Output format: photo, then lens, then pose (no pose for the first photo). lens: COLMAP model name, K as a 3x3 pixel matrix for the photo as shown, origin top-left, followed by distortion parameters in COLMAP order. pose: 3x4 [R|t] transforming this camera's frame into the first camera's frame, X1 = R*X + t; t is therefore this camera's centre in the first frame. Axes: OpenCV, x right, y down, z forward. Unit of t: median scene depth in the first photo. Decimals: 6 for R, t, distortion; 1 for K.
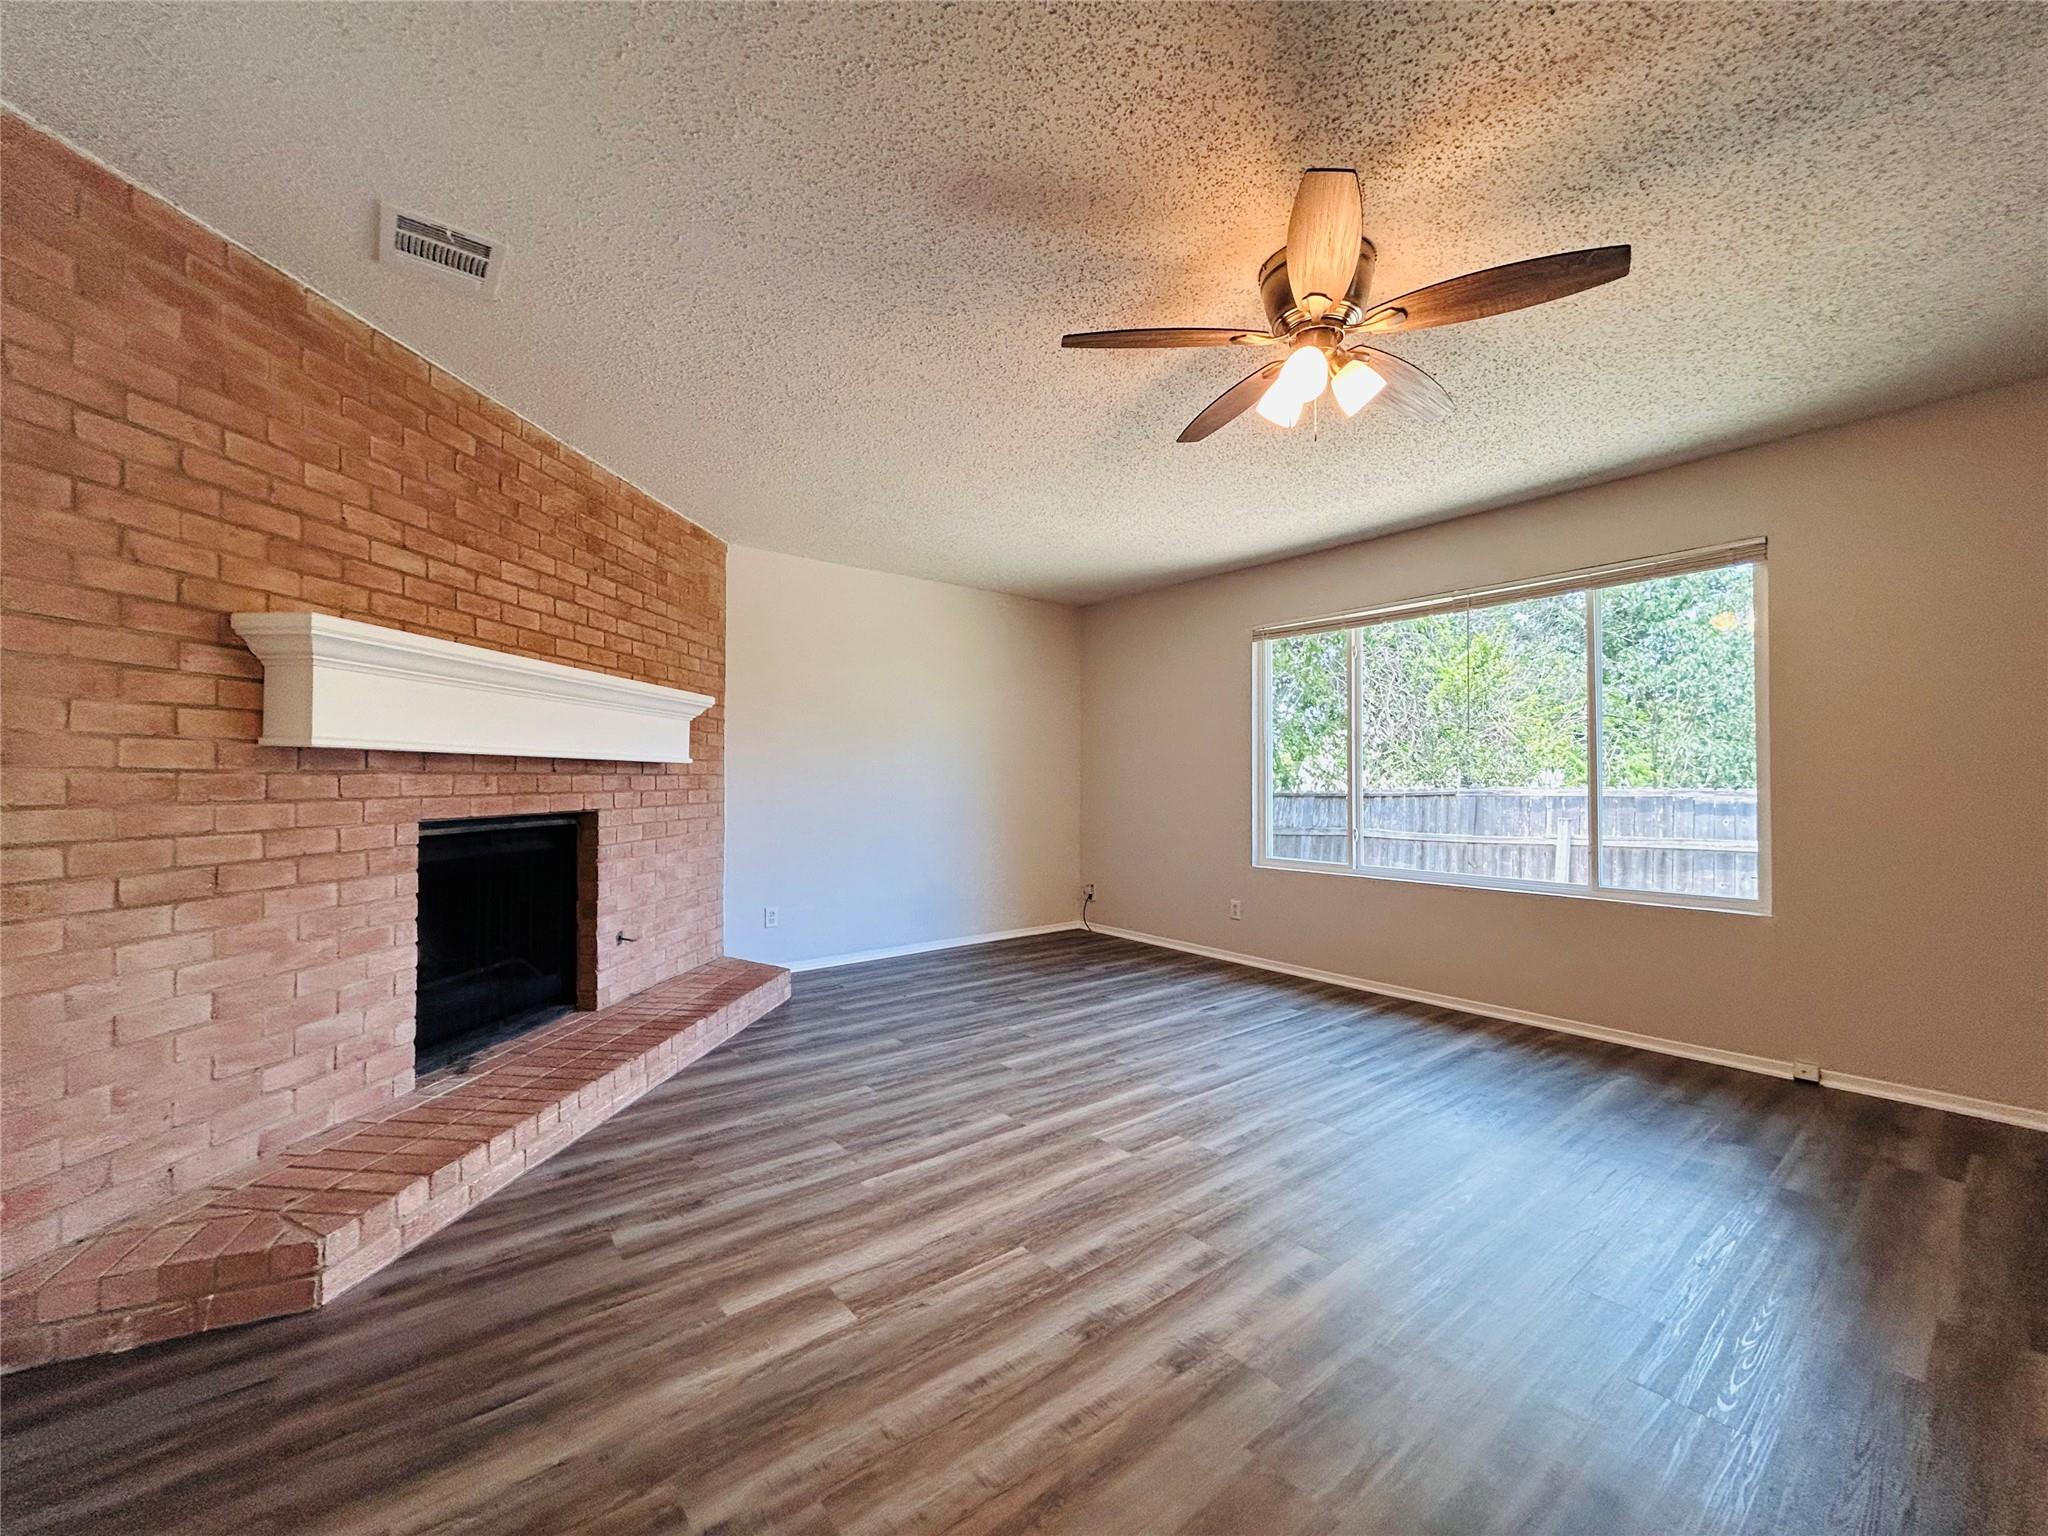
lens RADIAL K [[823.9, 0, 1024.0], [0, 823.9, 768.0], [0, 0, 1]] dist [0.002502, 0.000311]
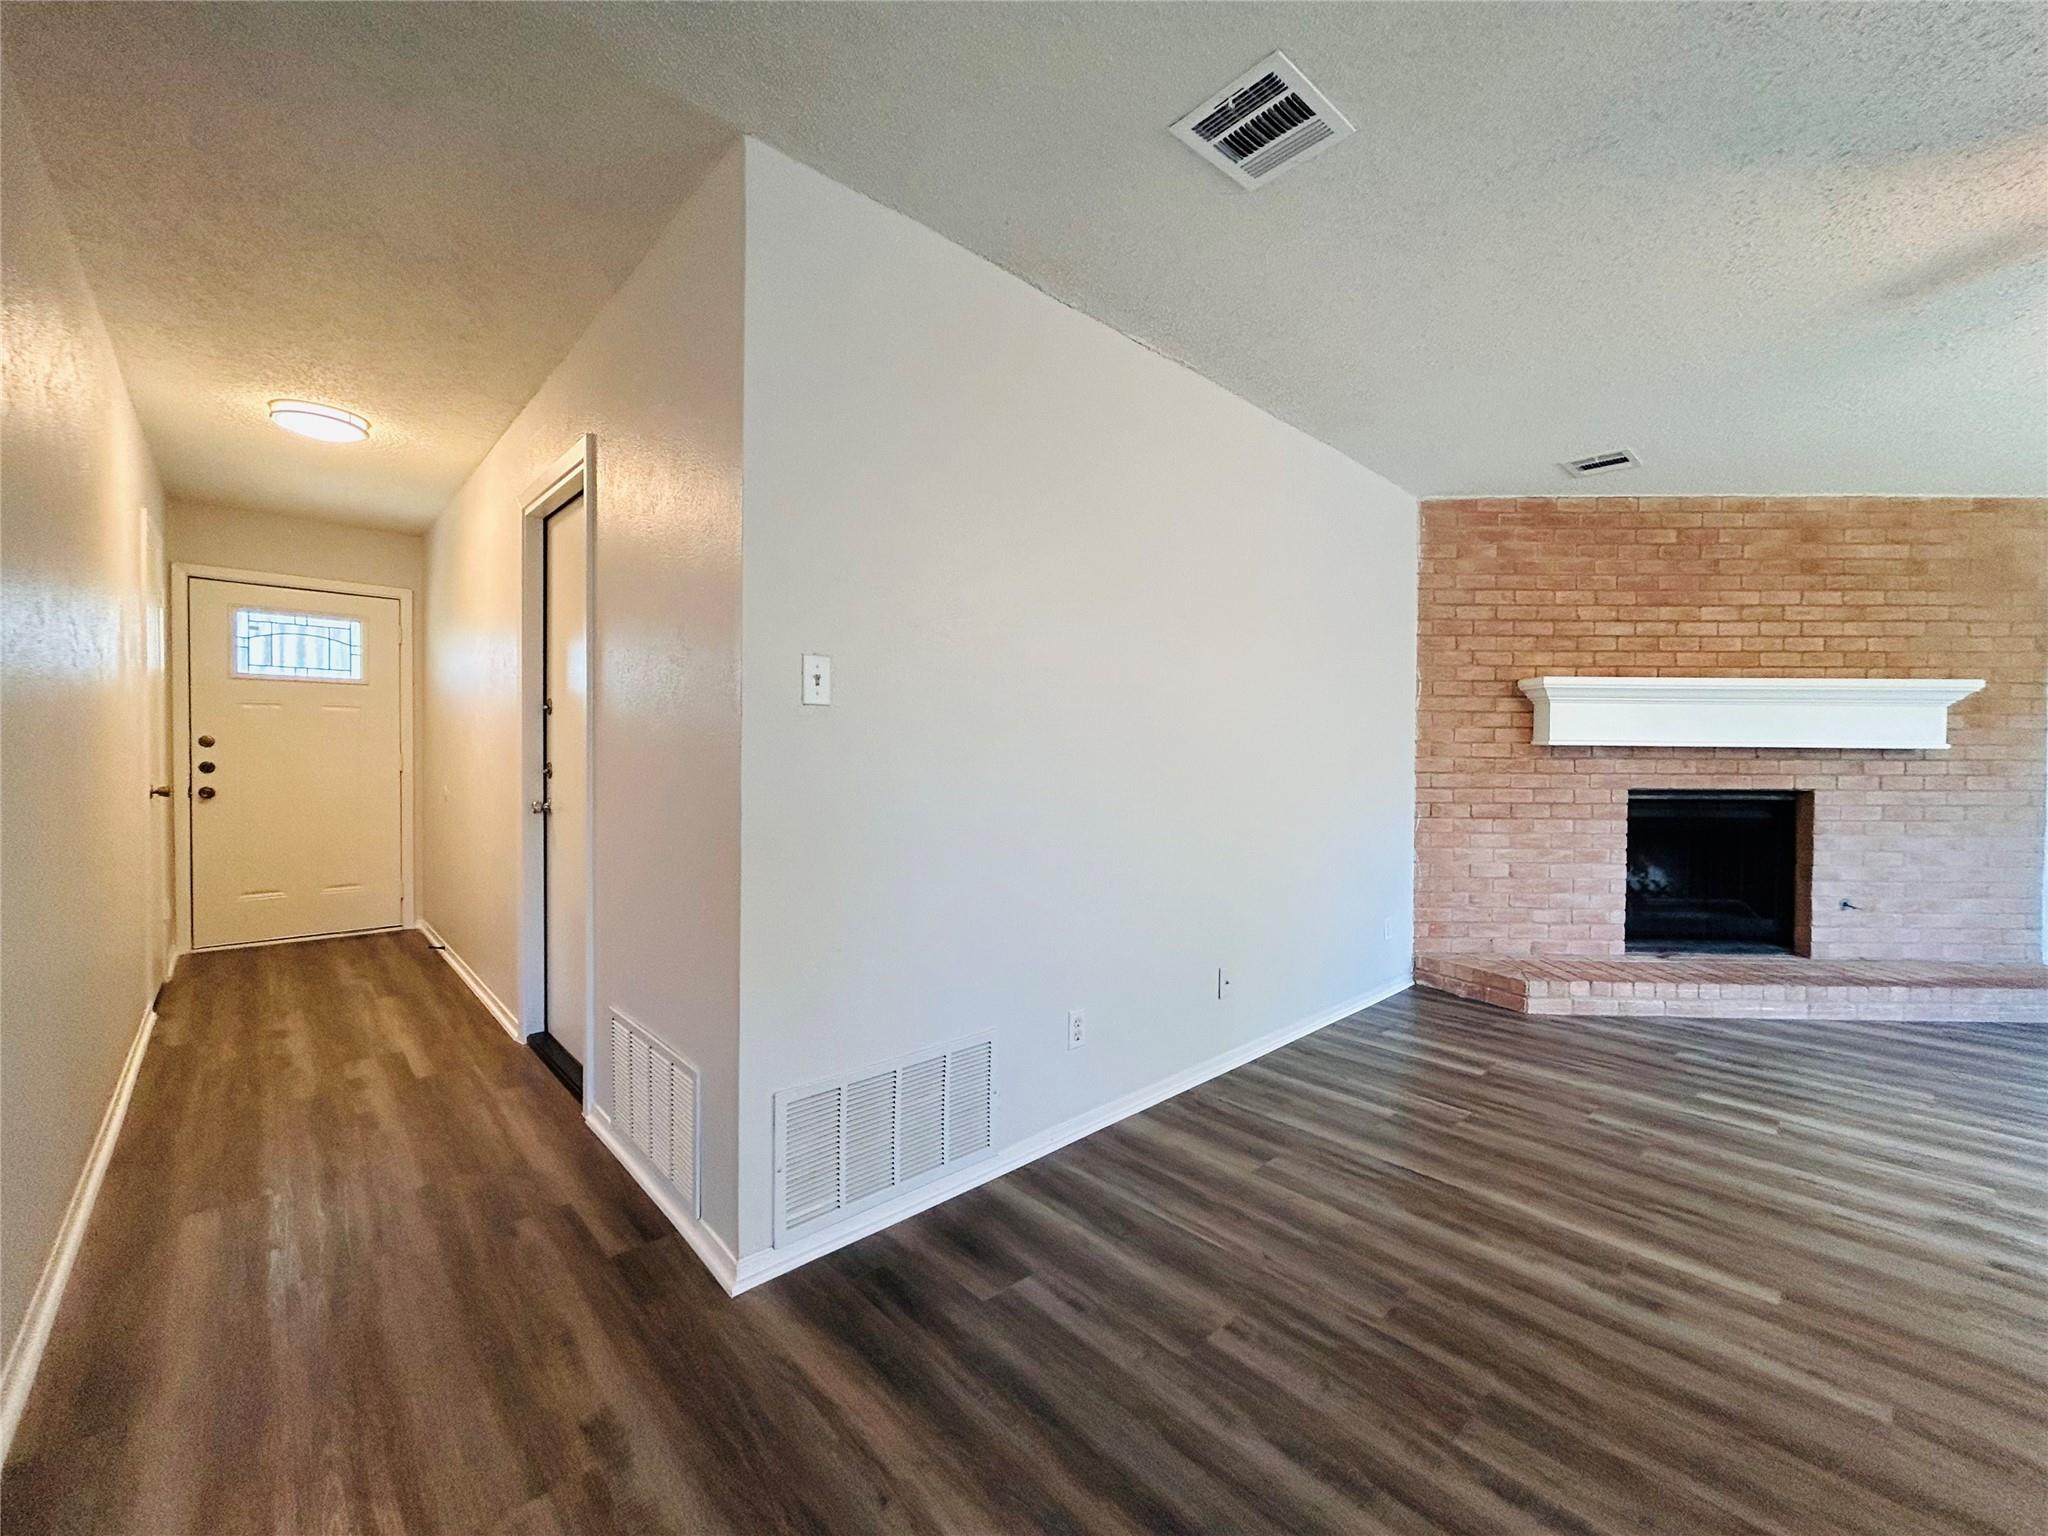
lens RADIAL K [[823.9, 0, 1024.0], [0, 823.9, 768.0], [0, 0, 1]] dist [0.002502, 0.000311]
pose [[0.075652, 0.013767, -0.997039, 0.786804], [0.006460, 0.999877, 0.014297, -0.006494], [0.997113, -0.007522, 0.075554, -0.296180]]
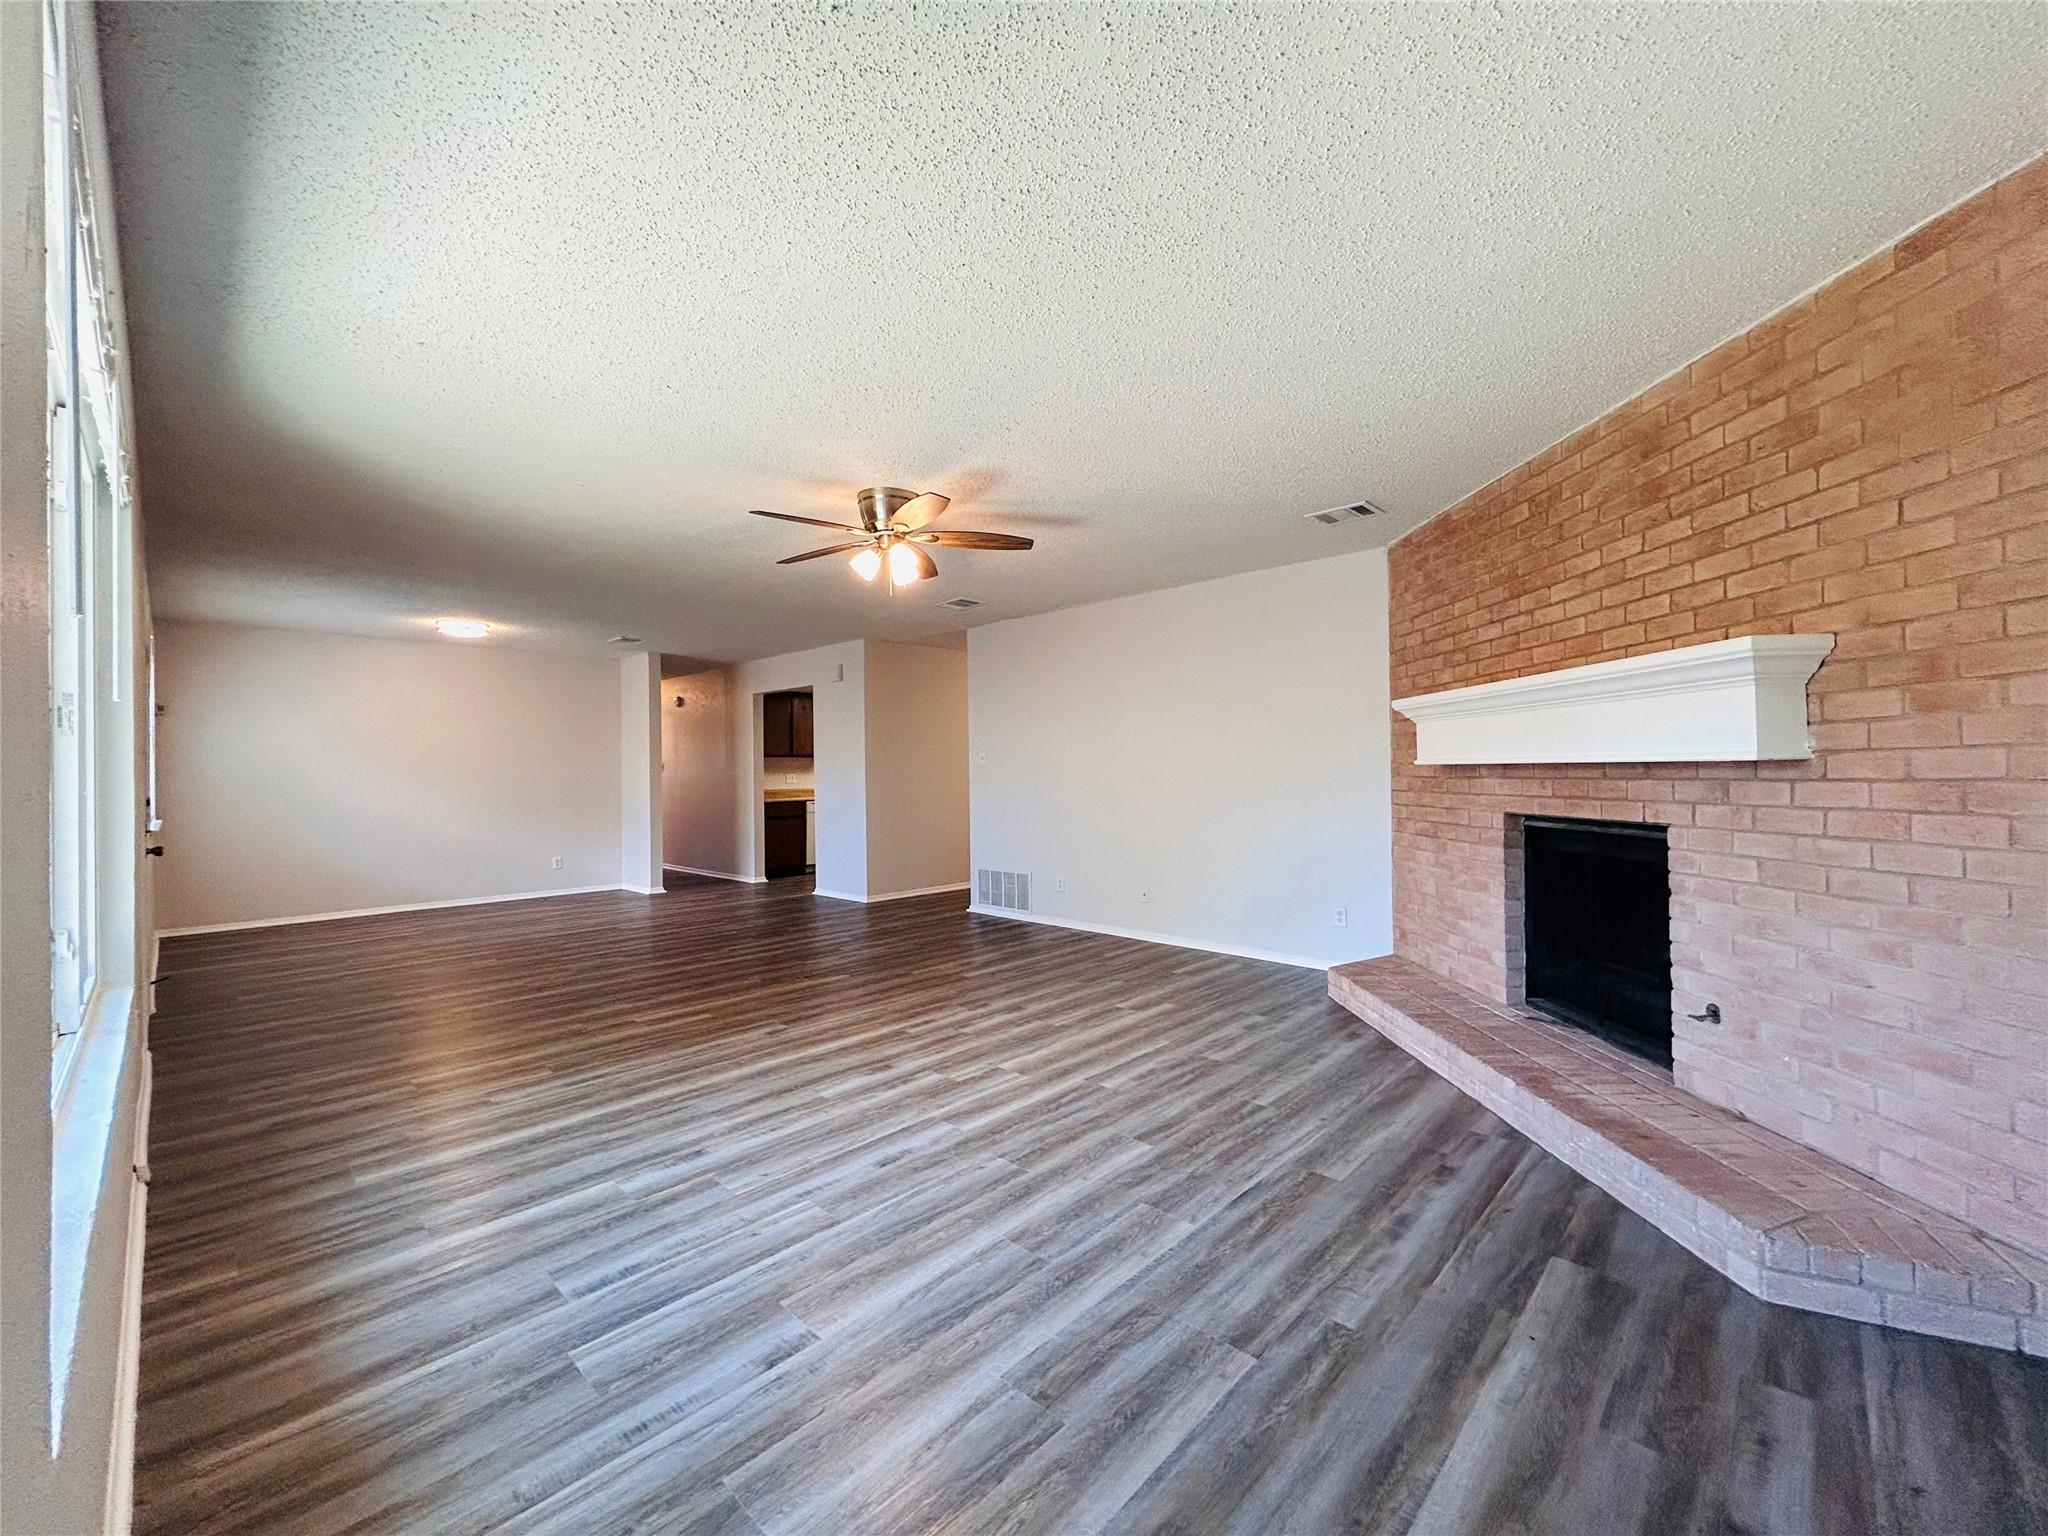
lens RADIAL K [[818.9, 0, 1024.0], [0, 818.9, 768.0], [0, 0, 1]] dist [0.007435, 0.000339]
pose [[-0.991377, 0.008213, -0.130786, 0.253766], [0.010802, 0.999759, -0.019104, 0.007346], [0.130597, -0.020352, -0.991227, 2.304699]]
